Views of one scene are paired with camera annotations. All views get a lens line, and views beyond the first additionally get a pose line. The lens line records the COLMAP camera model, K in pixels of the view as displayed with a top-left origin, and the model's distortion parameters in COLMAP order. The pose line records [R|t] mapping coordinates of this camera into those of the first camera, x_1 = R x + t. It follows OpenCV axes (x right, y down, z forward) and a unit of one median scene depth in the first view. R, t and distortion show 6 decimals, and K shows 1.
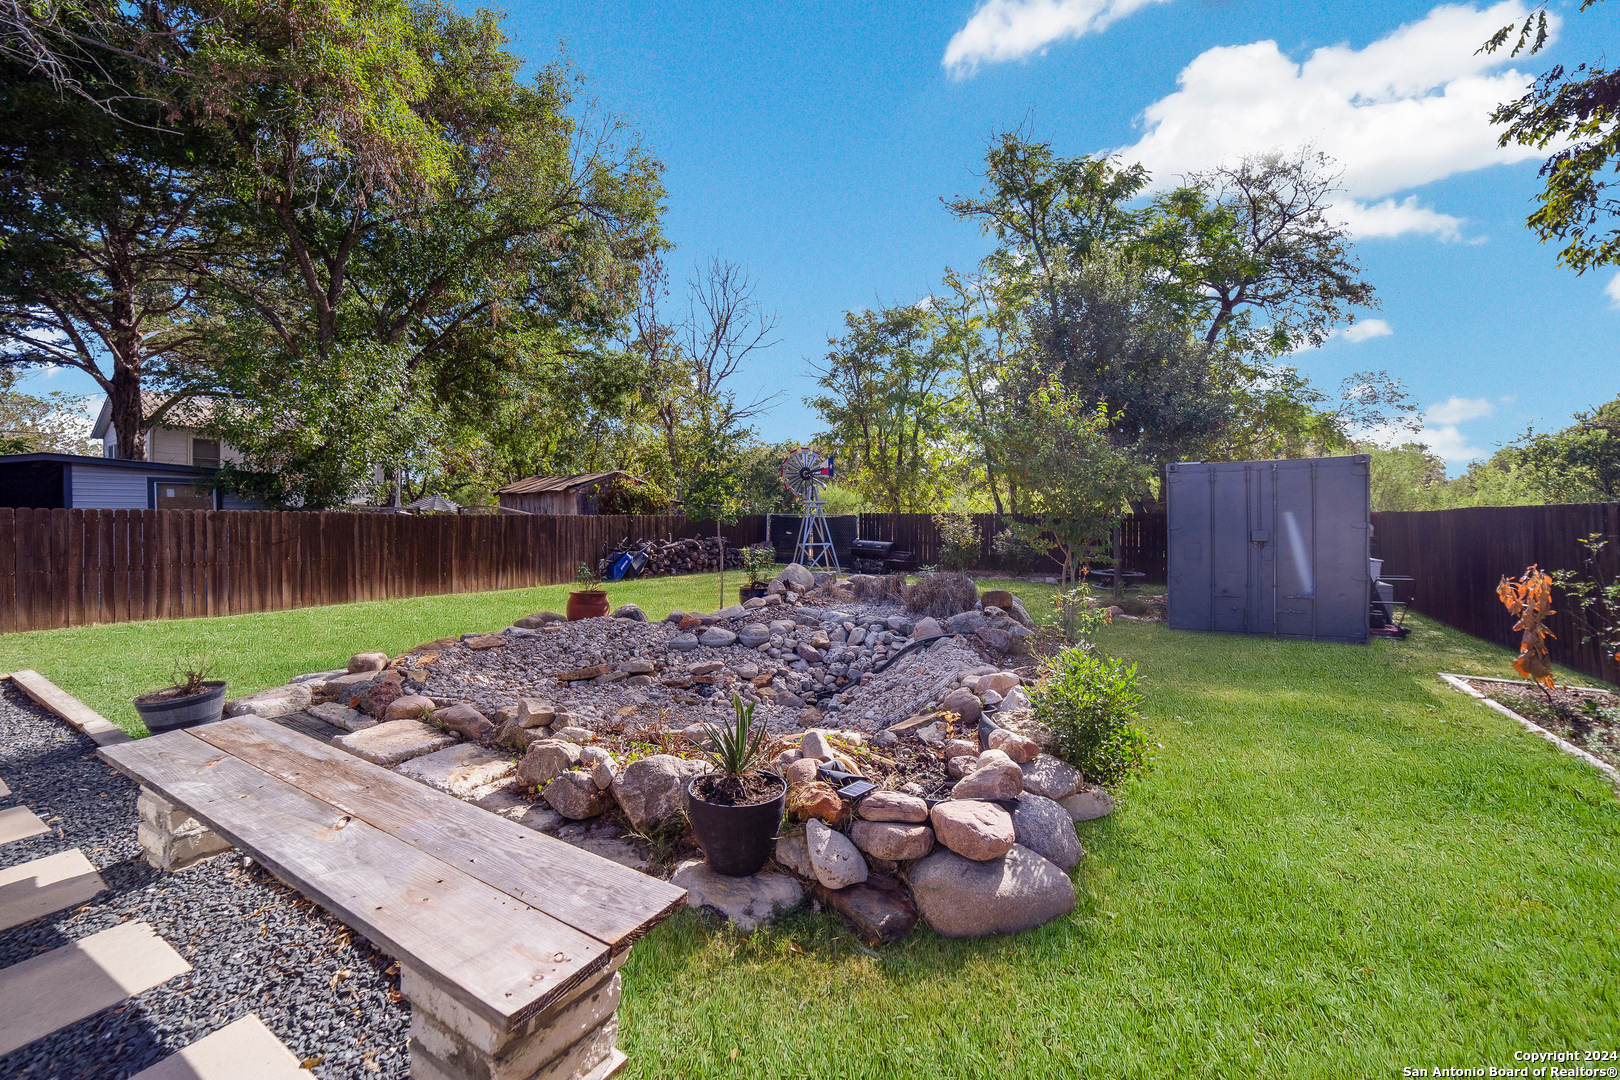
lens RADIAL K [[667.3, 0, 805.9], [0, 667.3, 498.2], [0, 0, 1]] dist [-0.065148, 0.027615]
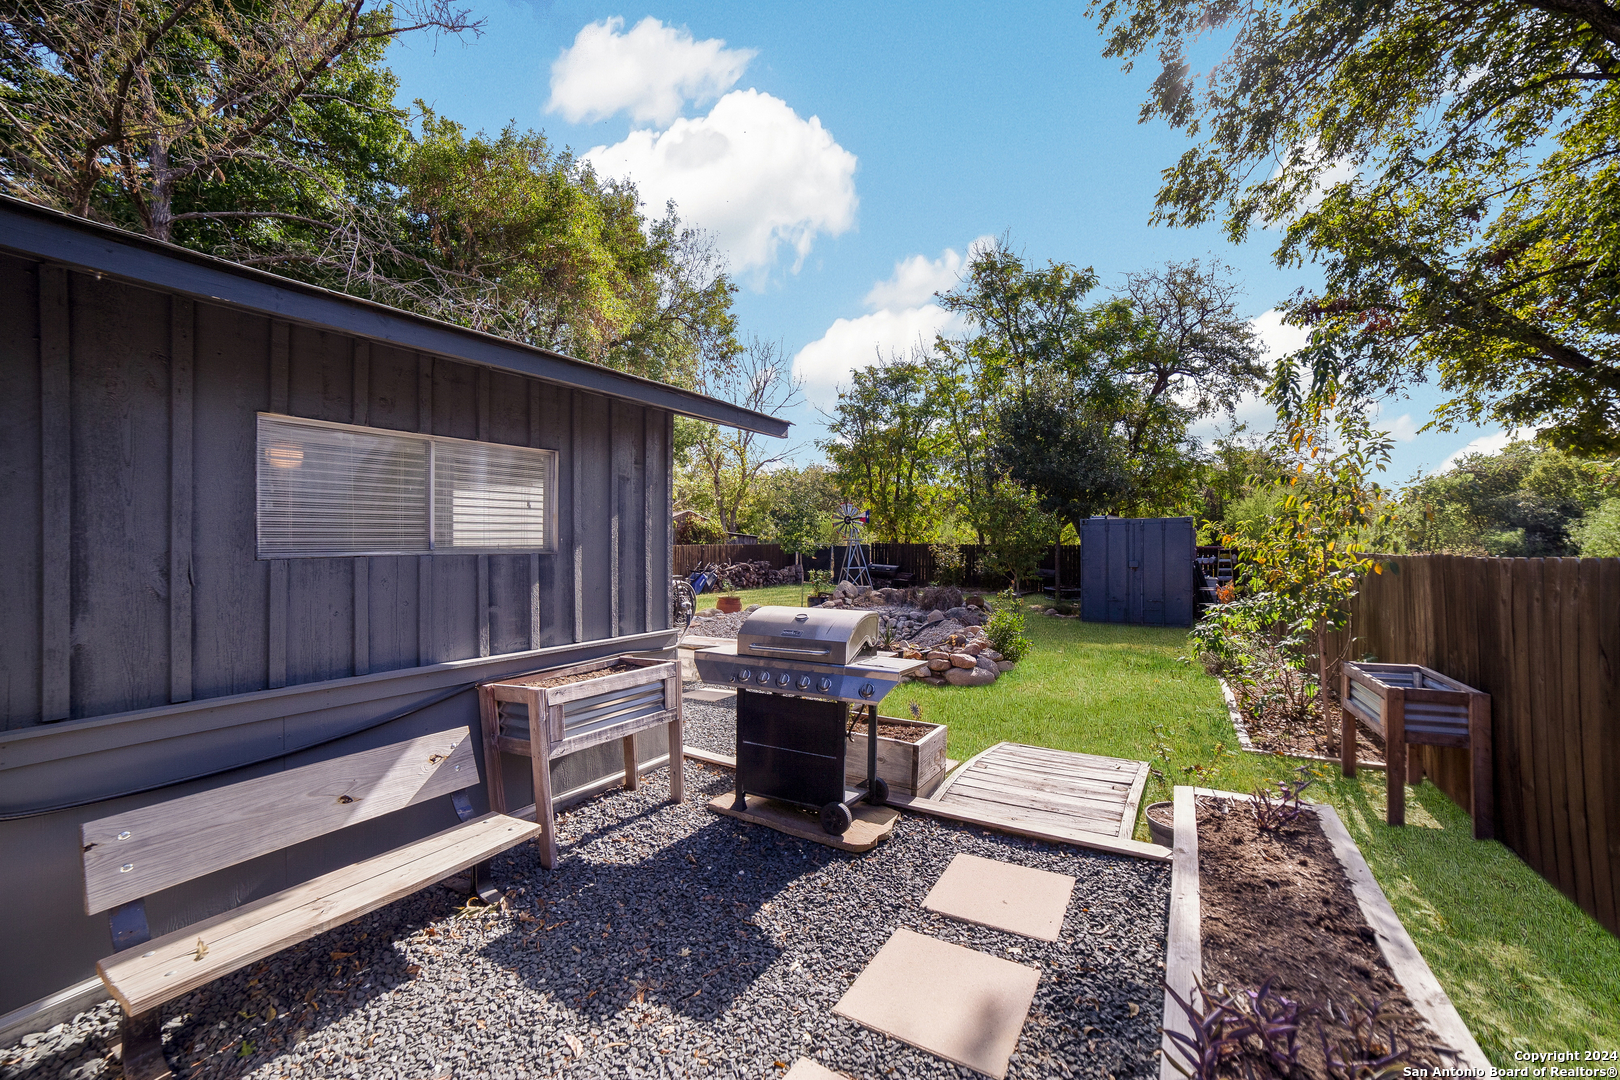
lens RADIAL K [[657.4, 0, 806.3], [0, 657.4, 531.4], [0, 0, 1]] dist [-0.089692, 0.032900]
pose [[0.999803, 0.004274, 0.019374, -0.066219], [-0.004608, 0.999841, 0.017251, -0.019717], [-0.019298, -0.017337, 0.999663, -0.247048]]
